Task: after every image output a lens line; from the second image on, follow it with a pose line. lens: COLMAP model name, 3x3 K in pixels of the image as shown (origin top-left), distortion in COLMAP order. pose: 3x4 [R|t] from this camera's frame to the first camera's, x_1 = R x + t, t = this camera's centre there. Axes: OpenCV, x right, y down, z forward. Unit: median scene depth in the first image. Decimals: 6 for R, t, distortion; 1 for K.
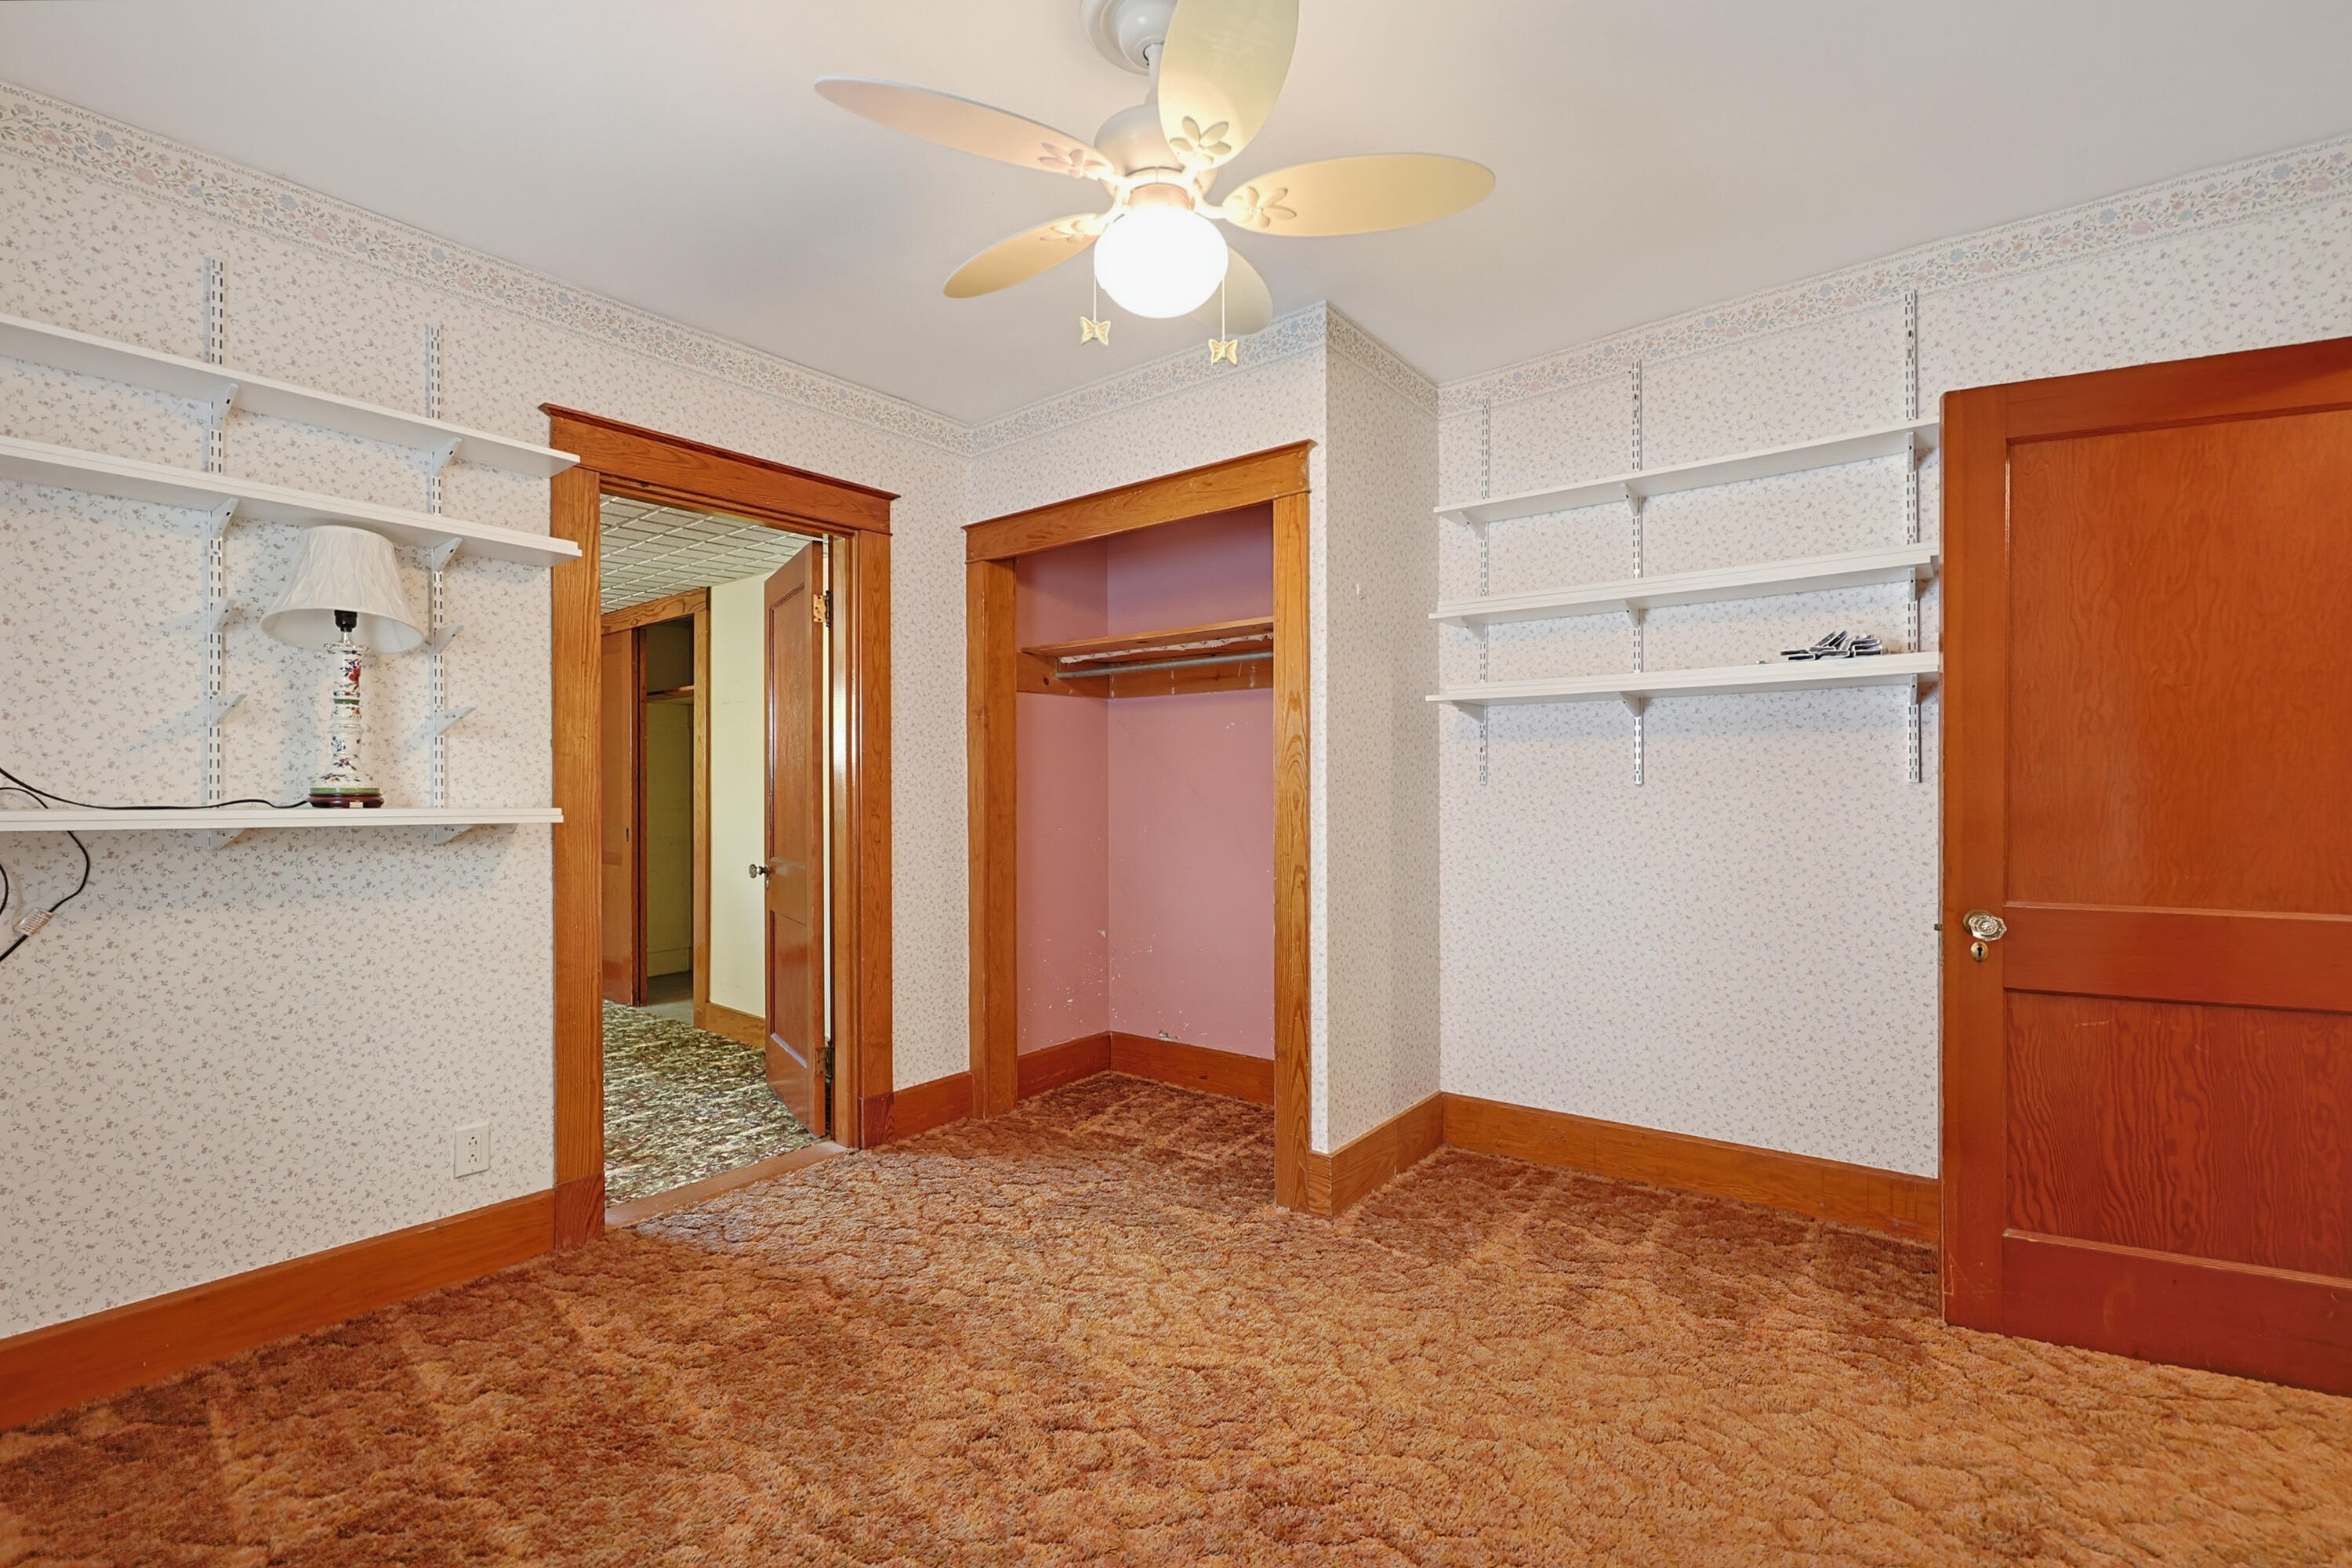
lens RADIAL K [[1025.0, 0, 1188.4], [0, 1025.0, 789.3], [0, 0, 1]] dist [0.001629, 0.000389]
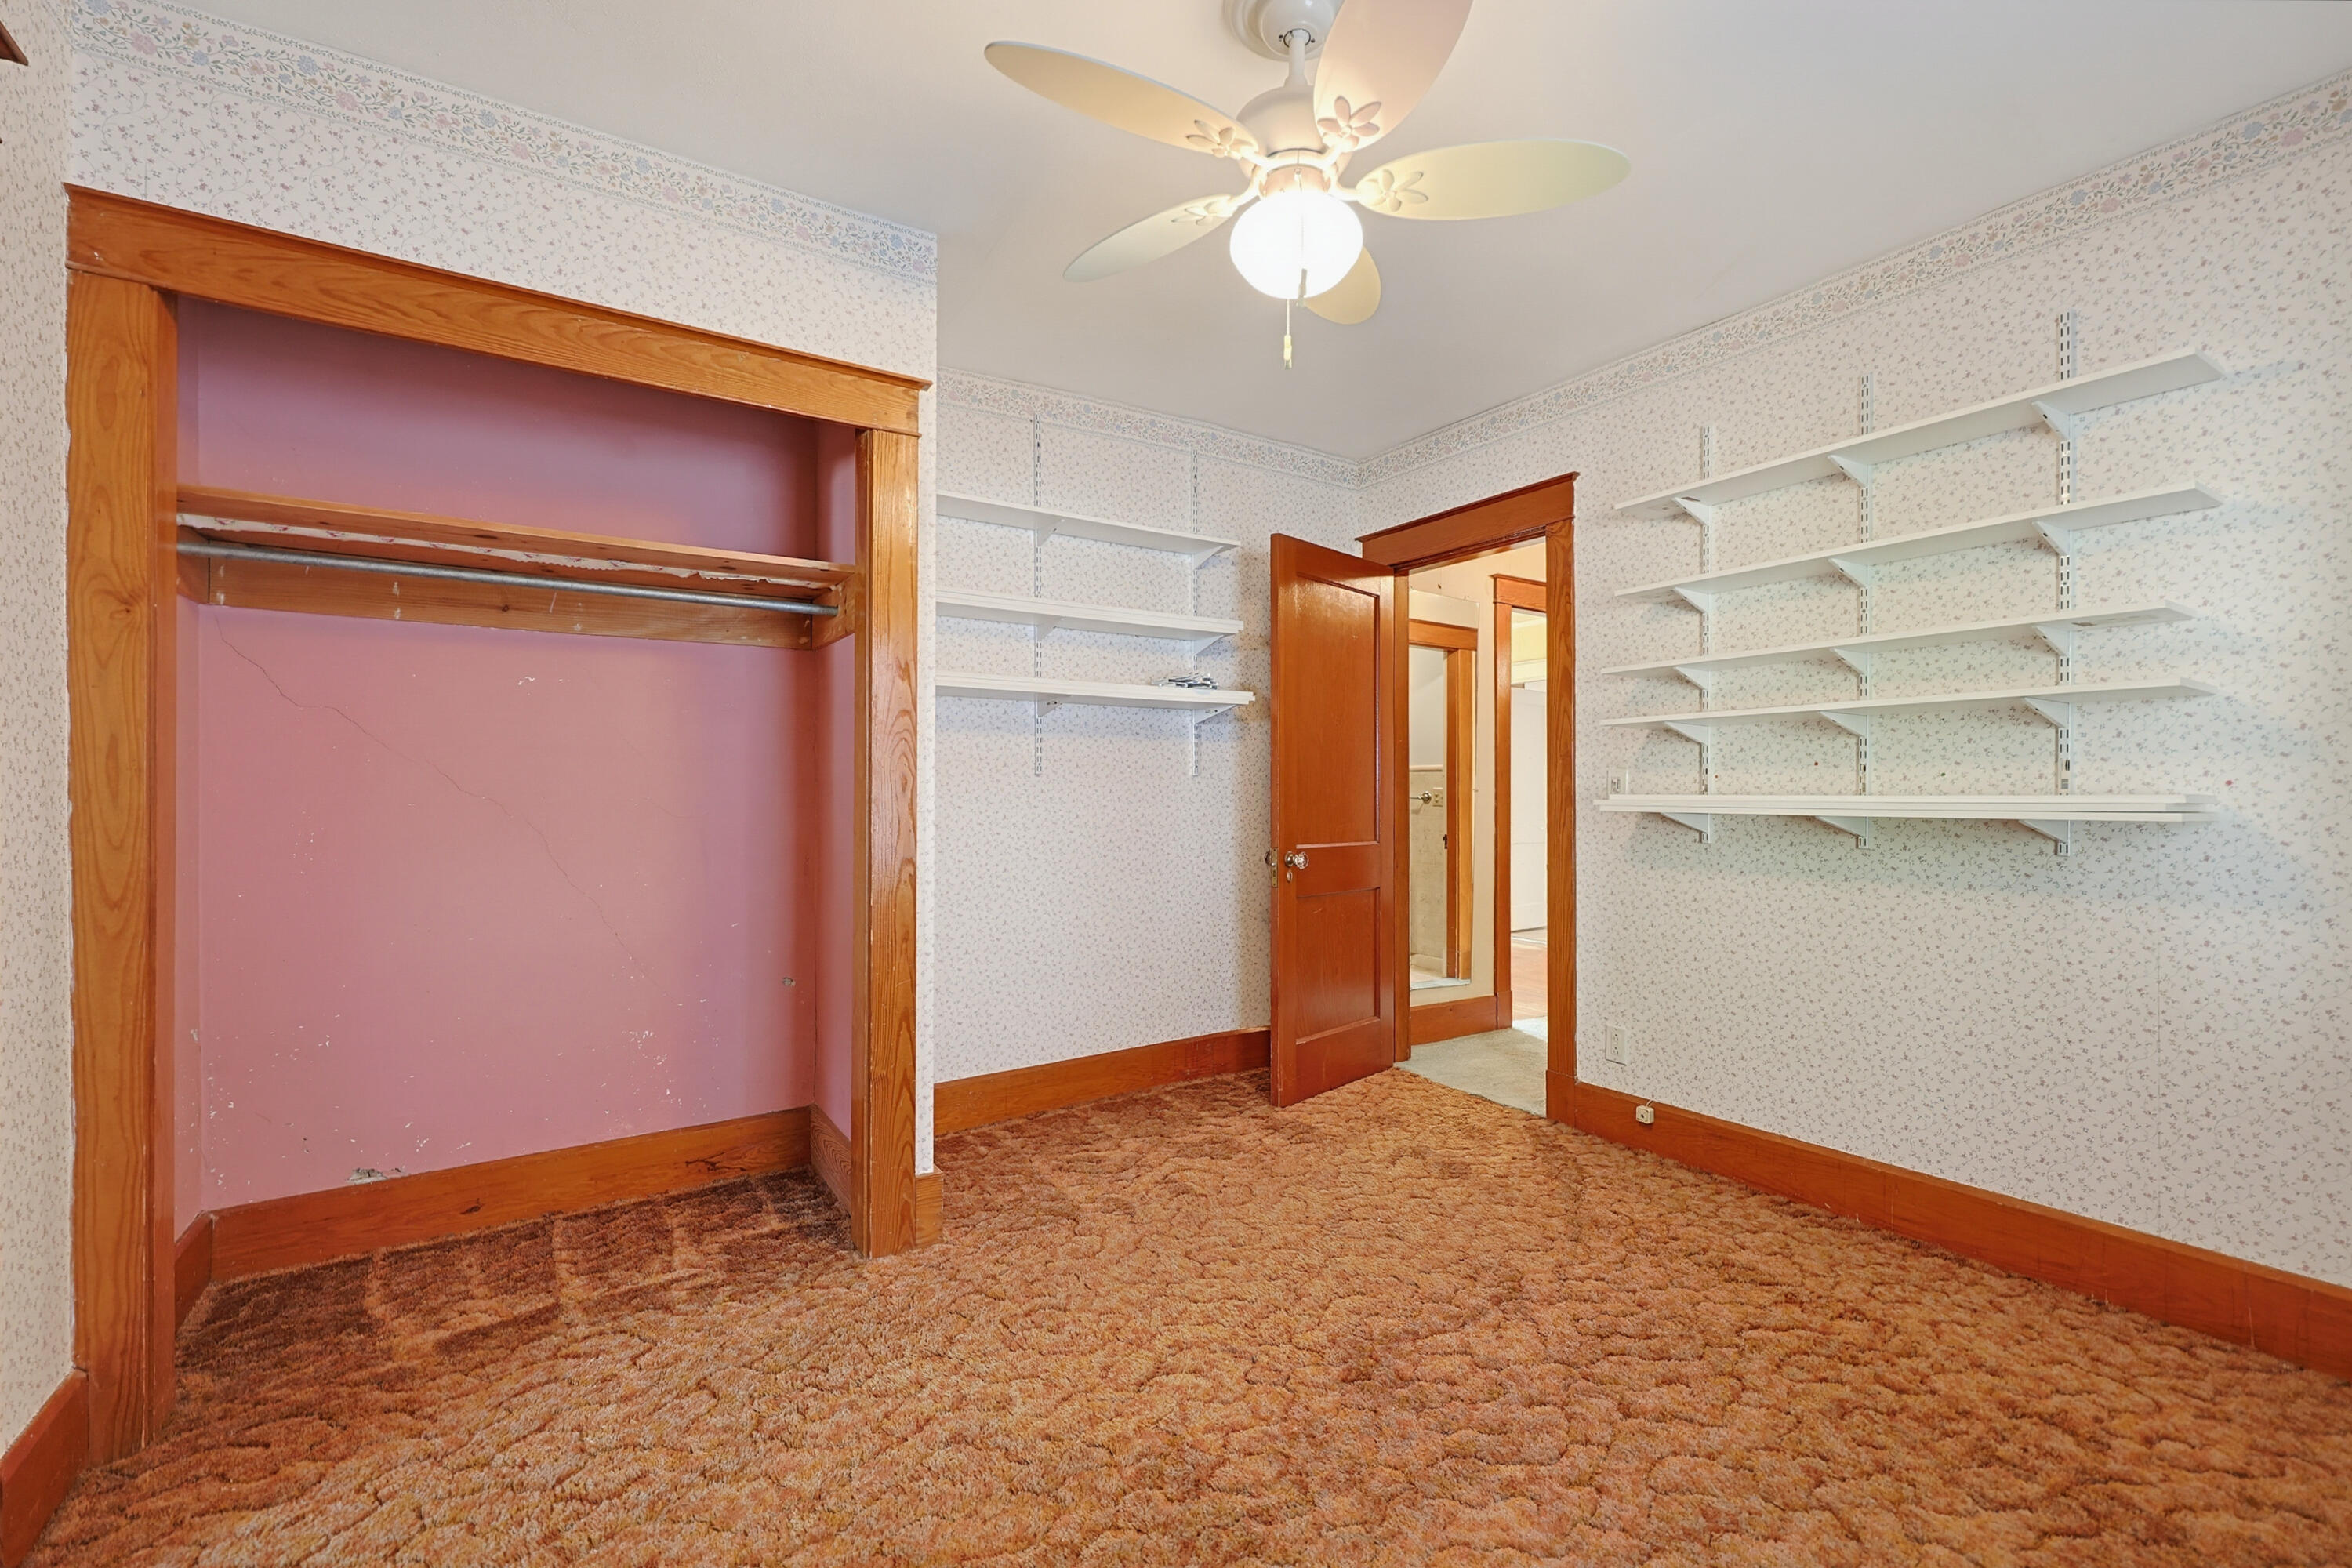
lens RADIAL K [[1025.0, 0, 1191.1], [0, 1025.0, 788.8], [0, 0, 1]] dist [0.001629, 0.000389]
pose [[0.303002, 0.006038, 0.952971, -0.609879], [-0.001752, 0.999982, -0.005779, 0.018322], [-0.952988, 0.000081, 0.303007, 0.464181]]
